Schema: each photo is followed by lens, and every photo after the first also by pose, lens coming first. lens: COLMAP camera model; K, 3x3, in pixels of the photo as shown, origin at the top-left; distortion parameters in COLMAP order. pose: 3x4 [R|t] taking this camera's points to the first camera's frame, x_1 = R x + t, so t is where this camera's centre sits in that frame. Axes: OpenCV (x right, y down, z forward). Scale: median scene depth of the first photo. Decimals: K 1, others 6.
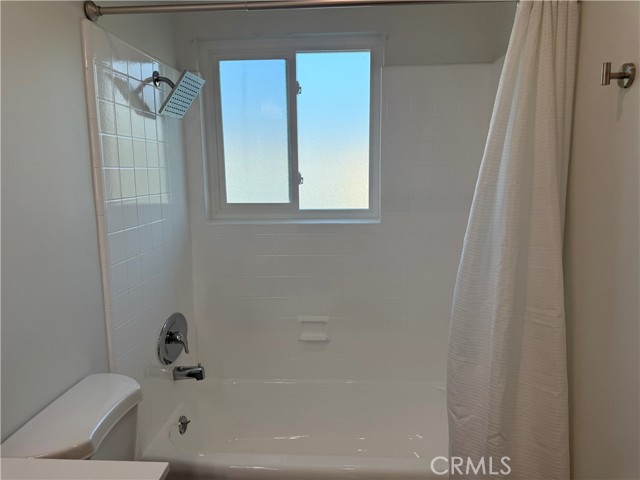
lens RADIAL K [[438.0, 0, 320.6], [0, 438.0, 235.8], [0, 0, 1]] dist [0.062924, -0.115763]
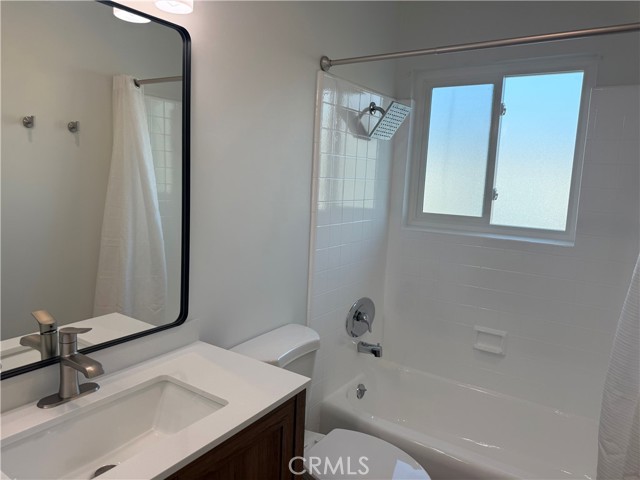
lens RADIAL K [[438.0, 0, 320.6], [0, 438.0, 235.8], [0, 0, 1]] dist [0.062924, -0.115763]
pose [[0.859008, 0.114418, -0.499013, 0.148191], [-0.125817, 0.991994, 0.010869, 0.007123], [0.496262, 0.053448, 0.866526, -0.122354]]
